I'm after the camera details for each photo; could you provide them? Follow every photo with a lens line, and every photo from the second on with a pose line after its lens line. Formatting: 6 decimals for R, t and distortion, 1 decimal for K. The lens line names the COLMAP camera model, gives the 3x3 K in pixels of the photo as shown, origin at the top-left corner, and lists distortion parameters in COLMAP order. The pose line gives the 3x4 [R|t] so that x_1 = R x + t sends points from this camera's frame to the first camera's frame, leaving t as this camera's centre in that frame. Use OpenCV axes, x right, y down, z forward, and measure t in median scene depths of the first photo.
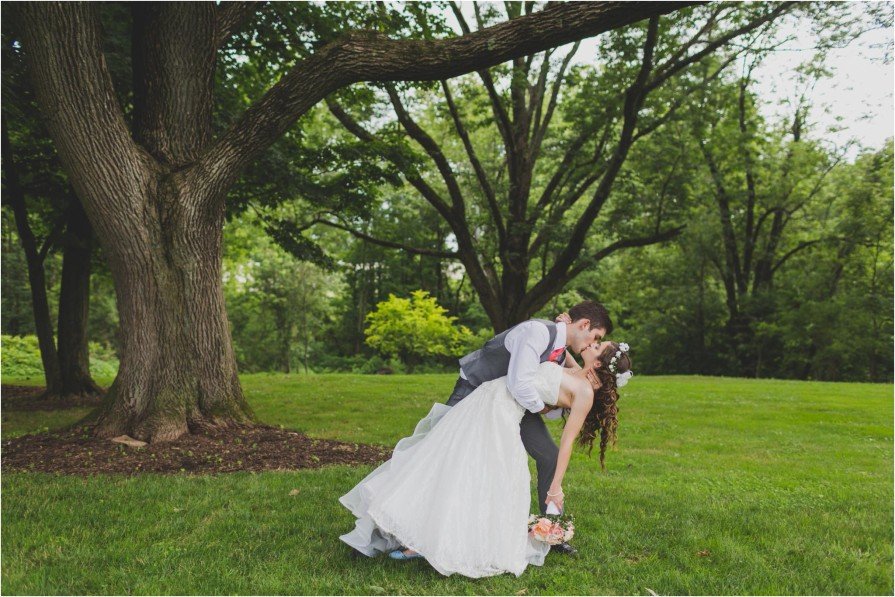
lens RADIAL K [[841.4, 0, 444.7], [0, 841.4, 316.1], [0, 0, 1]] dist [0.004888, 0.000000]
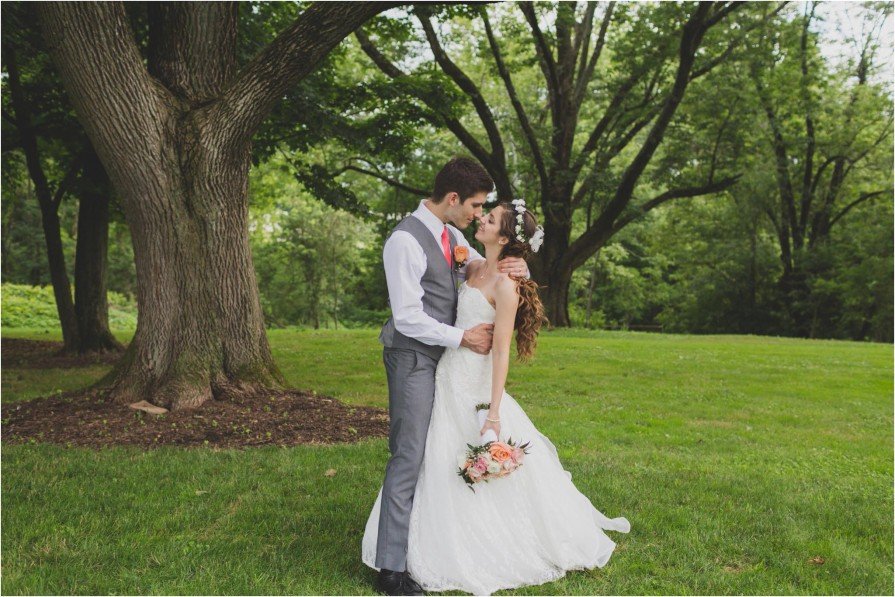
lens RADIAL K [[841.4, 0, 444.1], [0, 841.4, 318.8], [0, 0, 1]] dist [0.004888, 0.000000]
pose [[0.999393, 0.009719, -0.033450, -0.020687], [-0.007657, 0.998093, 0.061246, -0.004851], [0.033982, -0.060953, 0.997562, 0.087495]]
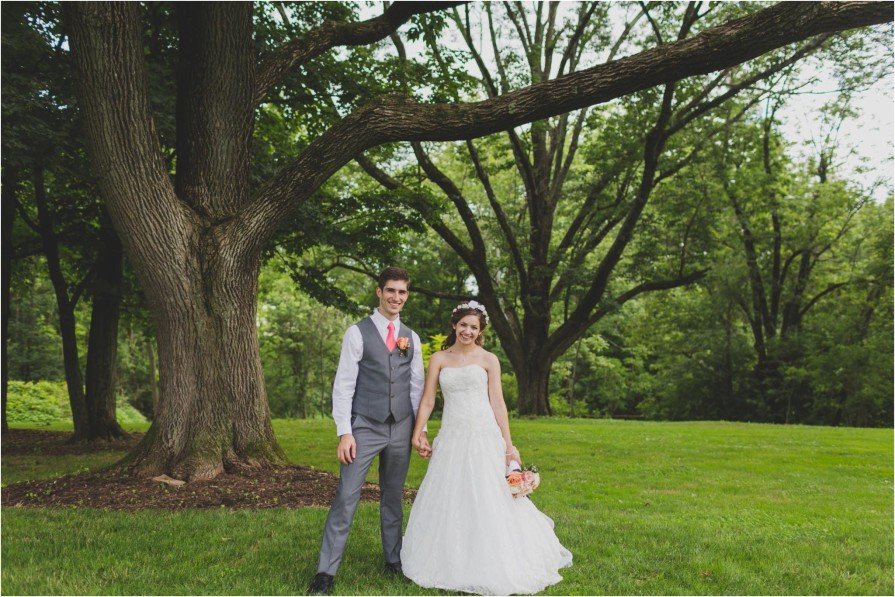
lens RADIAL K [[910.3, 0, 455.9], [0, 910.3, 312.0], [0, 0, 1]] dist [0.003693, 0.000000]
pose [[0.999977, -0.001794, -0.006482, -0.007258], [0.001442, 0.998544, -0.053924, 0.000731], [0.006569, 0.053913, 0.998524, -0.117801]]
